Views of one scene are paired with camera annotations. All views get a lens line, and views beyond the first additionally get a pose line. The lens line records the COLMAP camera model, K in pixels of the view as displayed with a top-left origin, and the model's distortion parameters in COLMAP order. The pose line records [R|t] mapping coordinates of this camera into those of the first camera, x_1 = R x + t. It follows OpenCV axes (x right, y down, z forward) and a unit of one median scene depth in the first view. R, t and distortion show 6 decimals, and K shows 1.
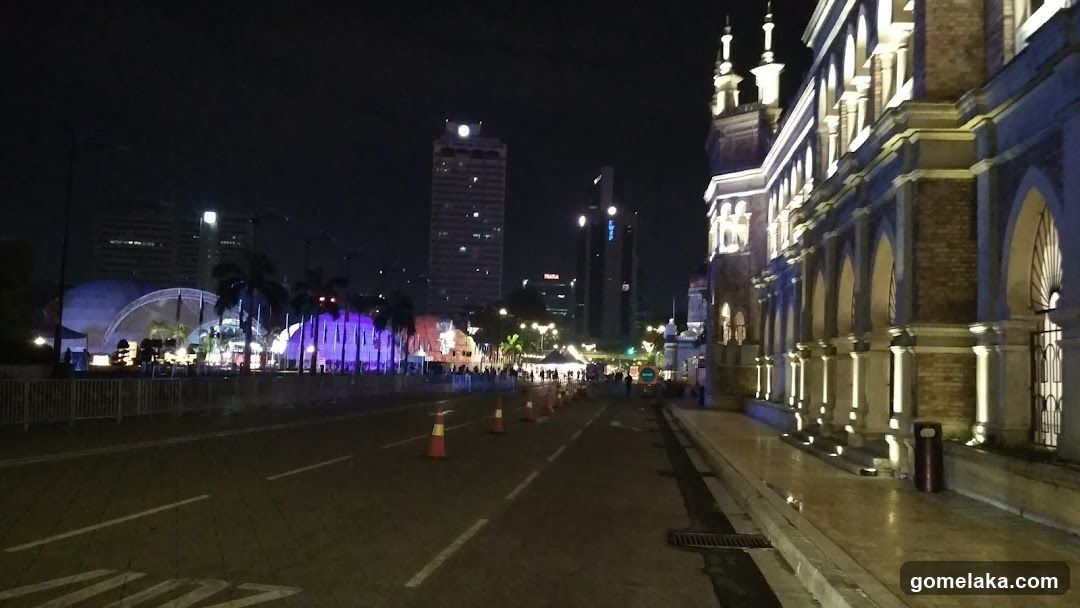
lens RADIAL K [[915.8, 0, 540.6], [0, 915.8, 309.7], [0, 0, 1]] dist [0.021126, 0.004432]
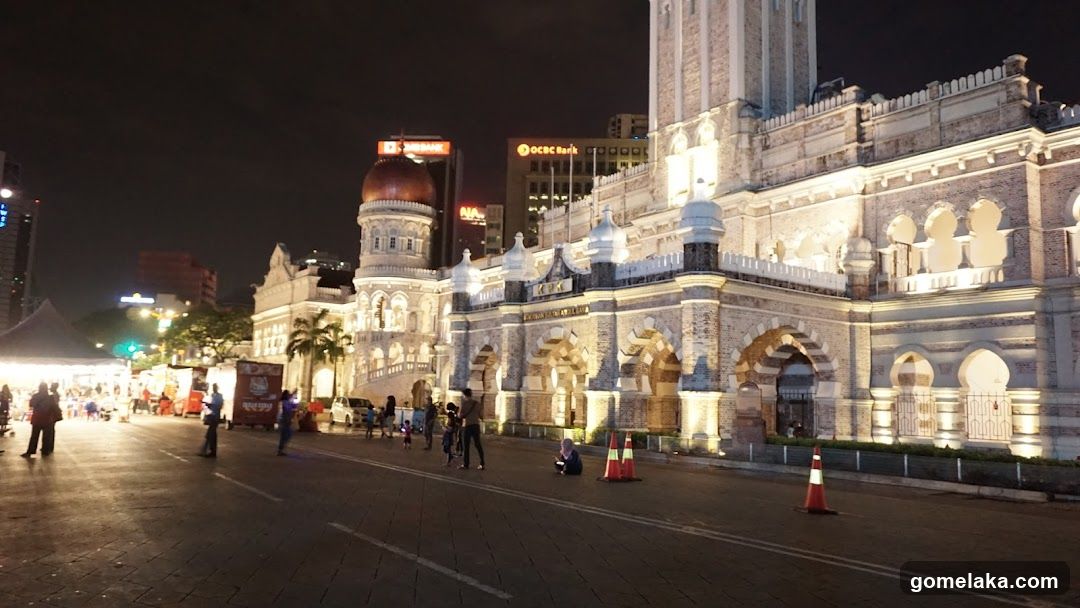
lens RADIAL K [[774.4, 0, 547.3], [0, 774.4, 295.5], [0, 0, 1]] dist [-0.045702, 0.030273]
pose [[0.749626, 0.076268, 0.657453, -0.064713], [-0.045442, 0.996925, -0.063836, 0.170437], [-0.660300, 0.017977, 0.750787, 2.668387]]
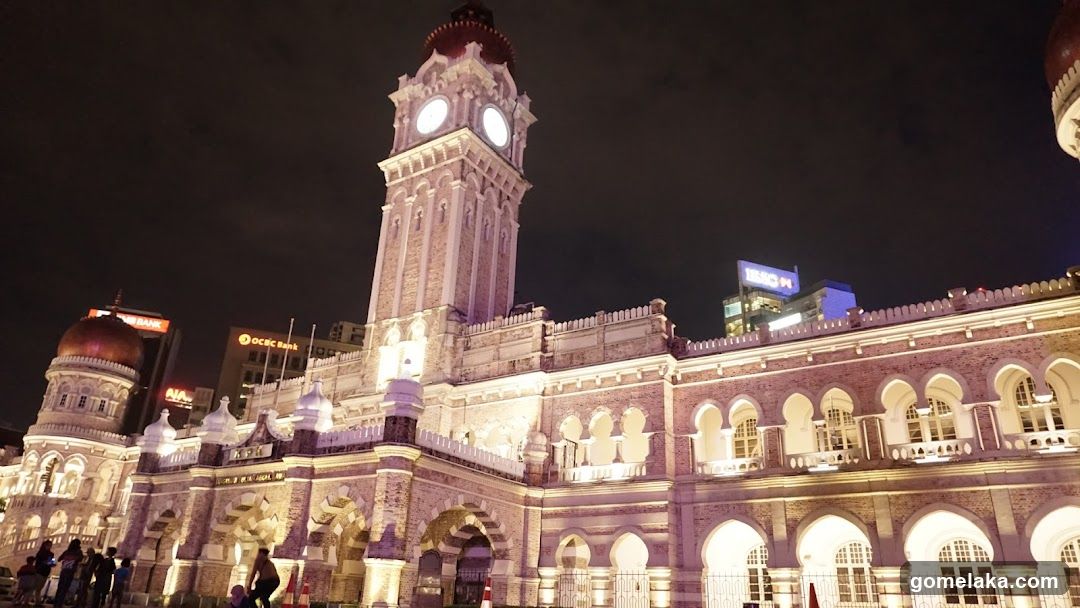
lens RADIAL K [[698.2, 0, 537.6], [0, 698.2, 305.3], [0, 0, 1]] dist [-0.058780, 0.035954]
pose [[0.437023, 0.349215, 0.828891, -0.054008], [-0.080187, 0.933010, -0.350803, 0.195735], [-0.895869, 0.086843, 0.435749, 2.672003]]
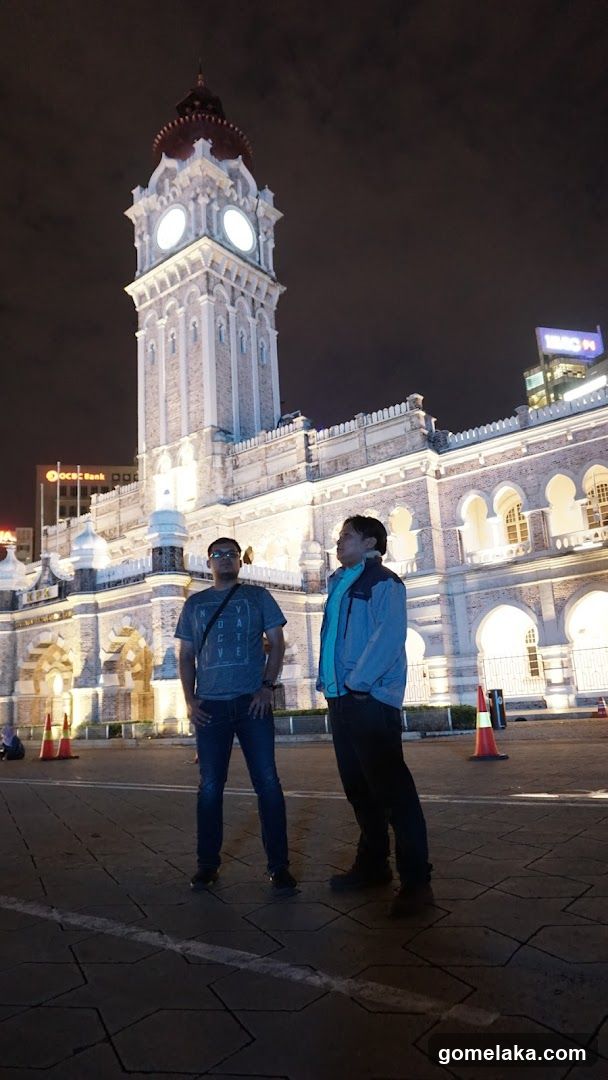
lens RADIAL K [[698.2, 0, 302.8], [0, 698.2, 538.2], [0, 0, 1]] dist [-0.058780, 0.035954]
pose [[0.520674, 0.127527, 0.844178, -0.037163], [0.026538, 0.985886, -0.165302, 0.182928], [-0.853343, 0.108472, 0.509941, 2.624928]]
